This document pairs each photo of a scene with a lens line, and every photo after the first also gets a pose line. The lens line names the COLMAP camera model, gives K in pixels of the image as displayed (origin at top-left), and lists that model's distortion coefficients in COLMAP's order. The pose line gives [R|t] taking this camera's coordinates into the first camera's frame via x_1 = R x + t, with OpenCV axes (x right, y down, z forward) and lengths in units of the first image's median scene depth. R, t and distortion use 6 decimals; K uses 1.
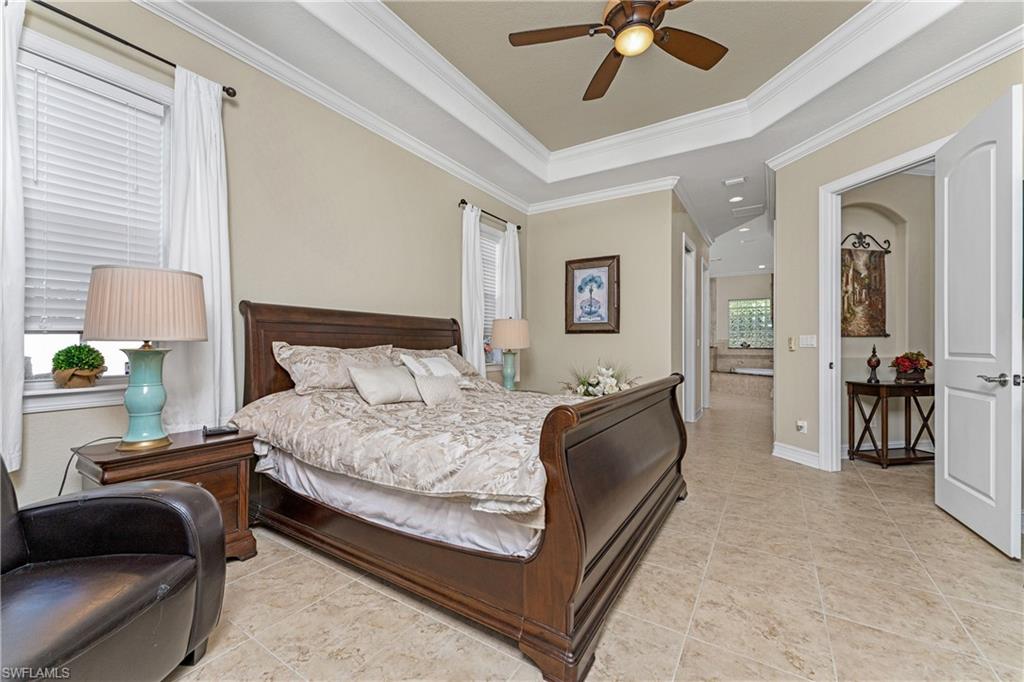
lens RADIAL K [[409.8, 0, 512.0], [0, 409.8, 341.0], [0, 0, 1]] dist [0.001013, 0.000079]
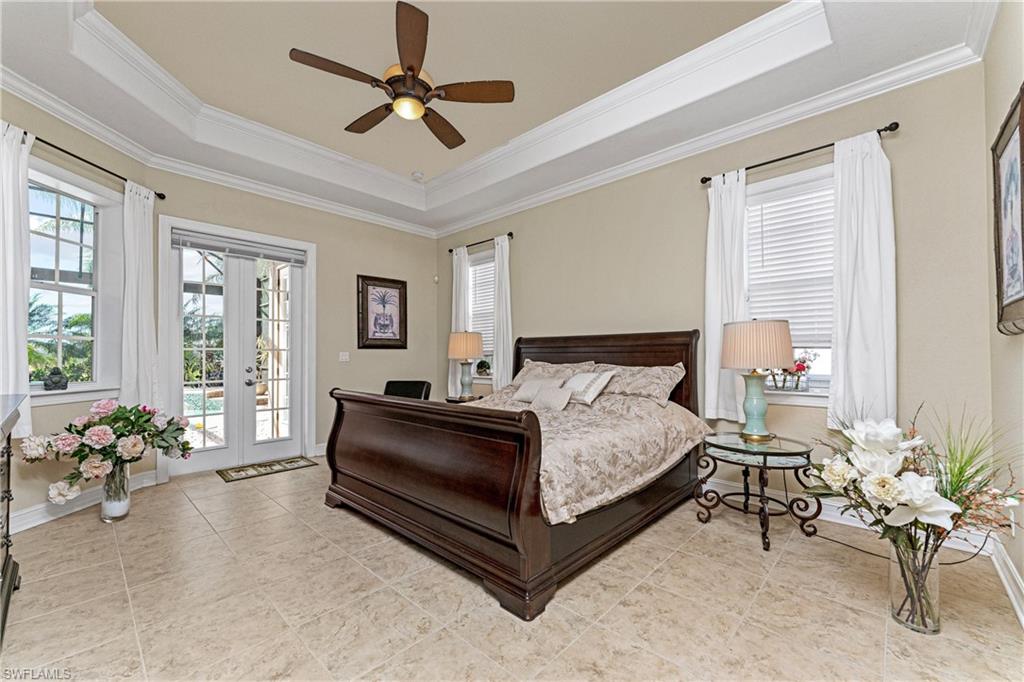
lens RADIAL K [[410.0, 0, 510.6], [0, 410.0, 348.9], [0, 0, 1]] dist [-0.000226, -0.000025]
pose [[-0.189015, -0.020308, -0.981764, 1.160990], [0.012998, 0.999647, -0.023180, -0.002685], [0.981888, -0.017142, -0.188685, 1.252636]]
